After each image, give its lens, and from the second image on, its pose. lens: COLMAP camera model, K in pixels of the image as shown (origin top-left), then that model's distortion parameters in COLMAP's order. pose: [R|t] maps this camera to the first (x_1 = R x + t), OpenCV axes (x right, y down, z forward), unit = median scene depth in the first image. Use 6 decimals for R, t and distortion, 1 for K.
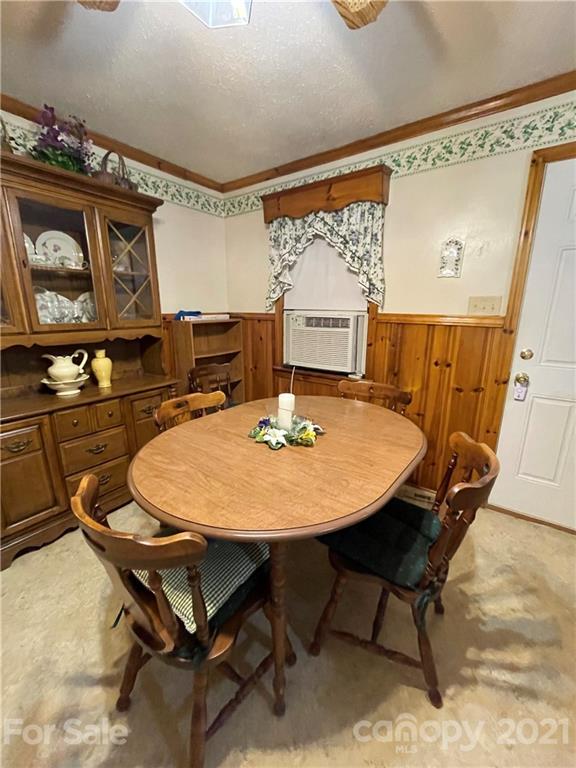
lens RADIAL K [[302.8, 0, 288.0], [0, 302.8, 384.0], [0, 0, 1]] dist [0.007884, 0.000139]
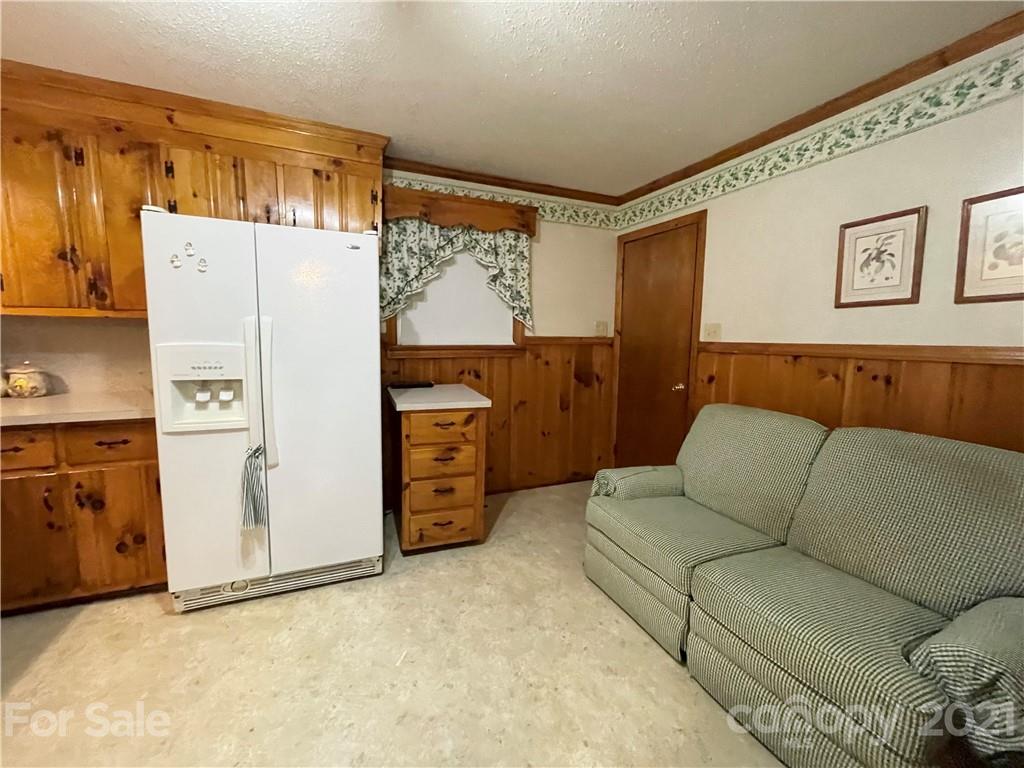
lens RADIAL K [[423.8, 0, 512.0], [0, 423.8, 384.0], [0, 0, 1]] dist [0.001348, 0.000515]
pose [[0.853408, 0.052428, -0.518601, 0.523931], [-0.120529, 0.987813, -0.098478, 0.080725], [0.507118, 0.146548, 0.849326, -0.325924]]
